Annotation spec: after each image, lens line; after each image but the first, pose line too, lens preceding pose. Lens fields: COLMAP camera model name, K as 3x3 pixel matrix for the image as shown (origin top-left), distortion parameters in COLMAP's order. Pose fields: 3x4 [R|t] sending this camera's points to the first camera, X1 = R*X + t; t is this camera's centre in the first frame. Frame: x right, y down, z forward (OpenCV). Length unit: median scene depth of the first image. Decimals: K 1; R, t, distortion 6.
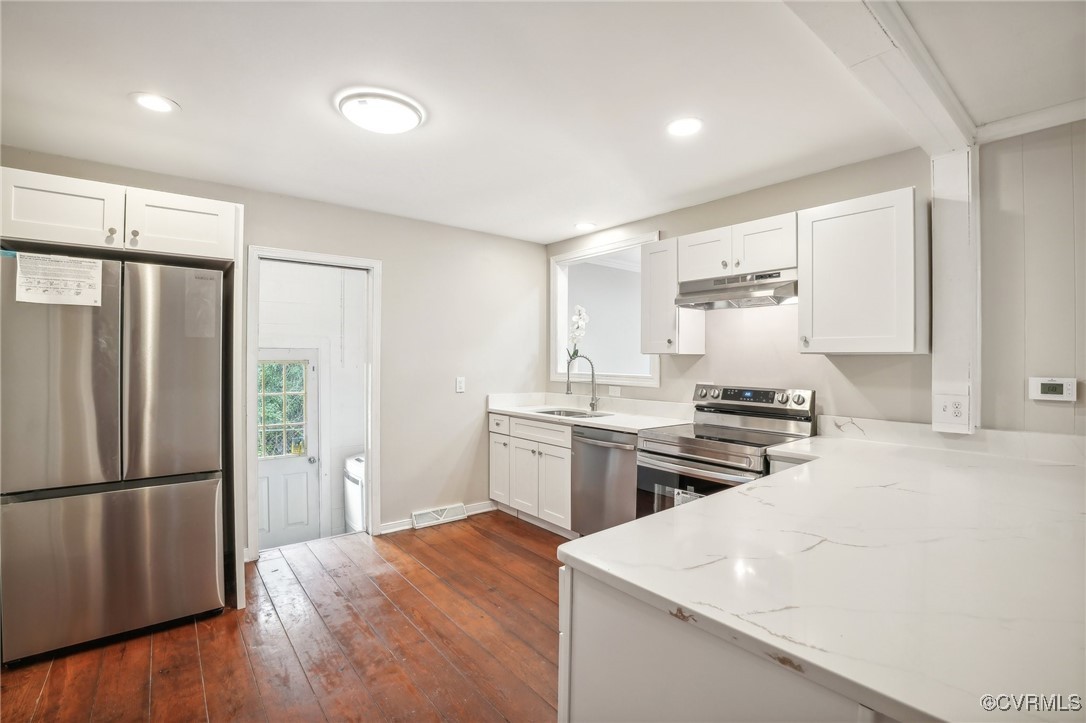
lens RADIAL K [[483.0, 0, 552.3], [0, 483.0, 366.3], [0, 0, 1]] dist [0.018542, -0.000611]
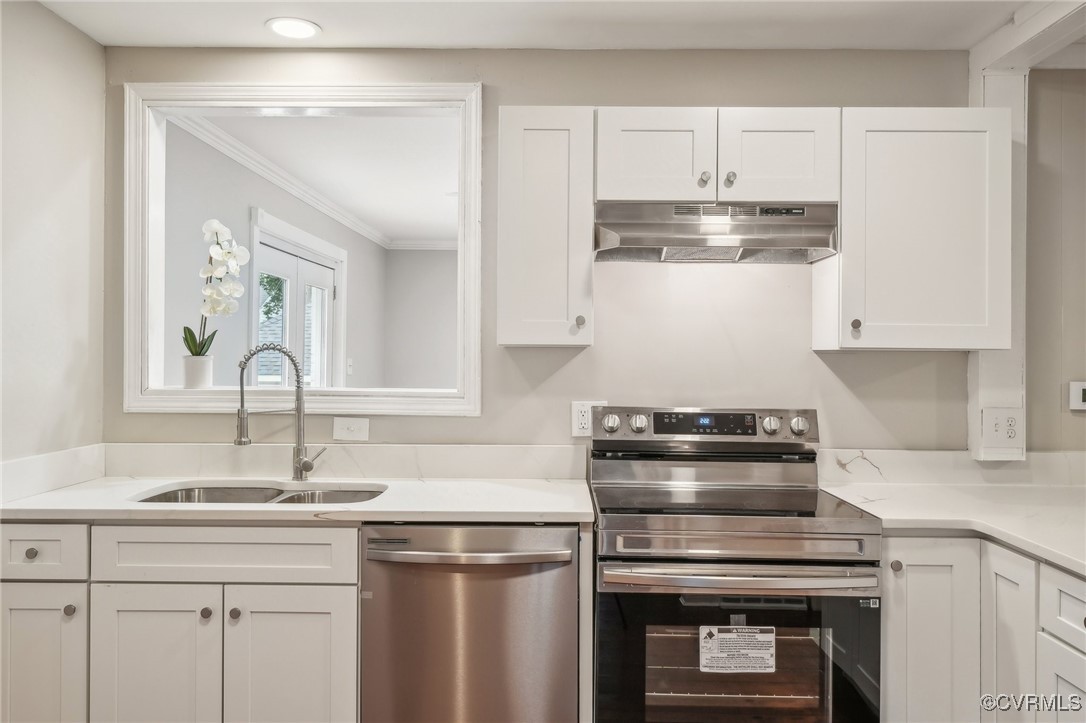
lens RADIAL K [[865.0, 0, 523.7], [0, 865.0, 348.1], [0, 0, 1]] dist [0.013345, -0.000052]
pose [[0.671534, 0.004607, 0.740960, -0.419036], [0.006600, 0.999904, -0.012199, -0.013078], [-0.740945, 0.013082, 0.671439, 0.452674]]
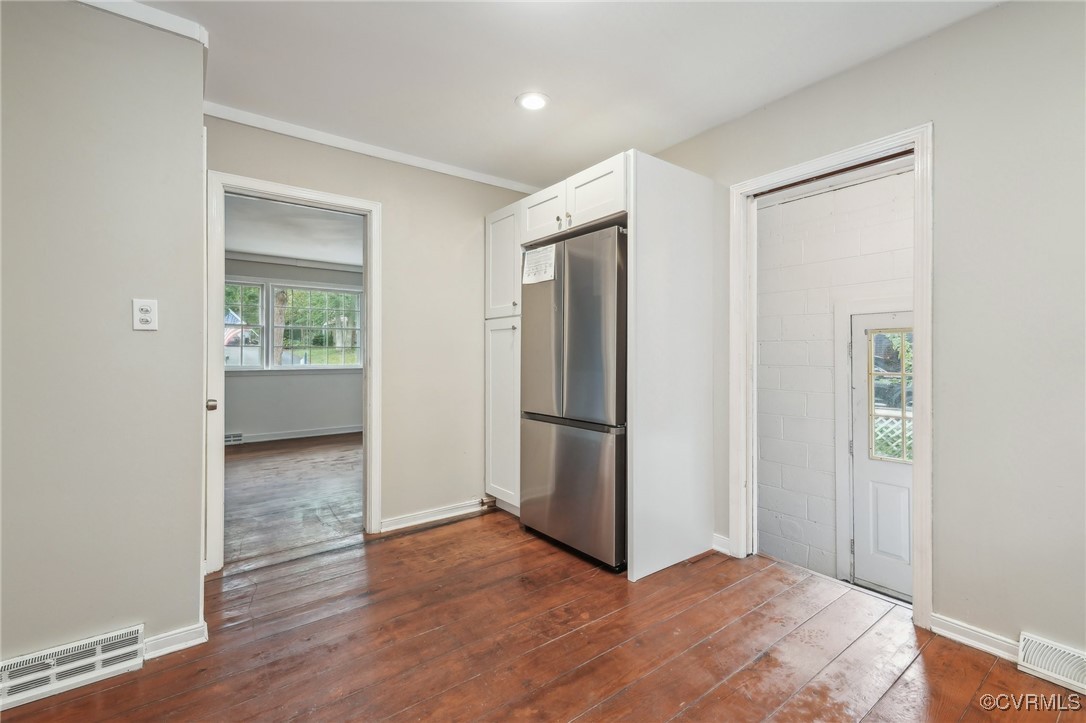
lens RADIAL K [[483.0, 0, 532.4], [0, 483.0, 358.1], [0, 0, 1]] dist [0.018542, -0.000611]
pose [[-0.028771, -0.008560, -0.999549, 0.231865], [-0.015197, 0.999851, -0.008125, 0.063592], [0.999471, 0.014957, -0.028896, 0.648669]]
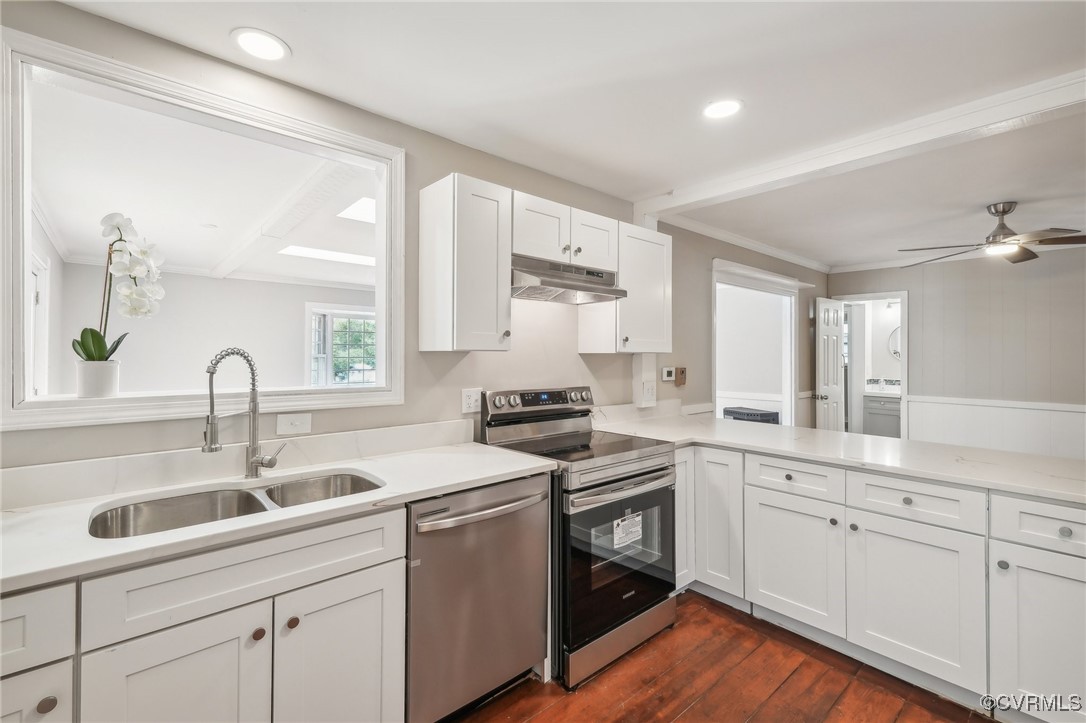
lens RADIAL K [[483.0, 0, 537.1], [0, 483.0, 353.0], [0, 0, 1]] dist [0.018542, -0.000611]
pose [[-0.015755, -0.000172, 0.999876, -0.448620], [0.010553, 0.999944, 0.000338, -0.021938], [-0.999820, 0.010557, -0.015752, 0.940425]]
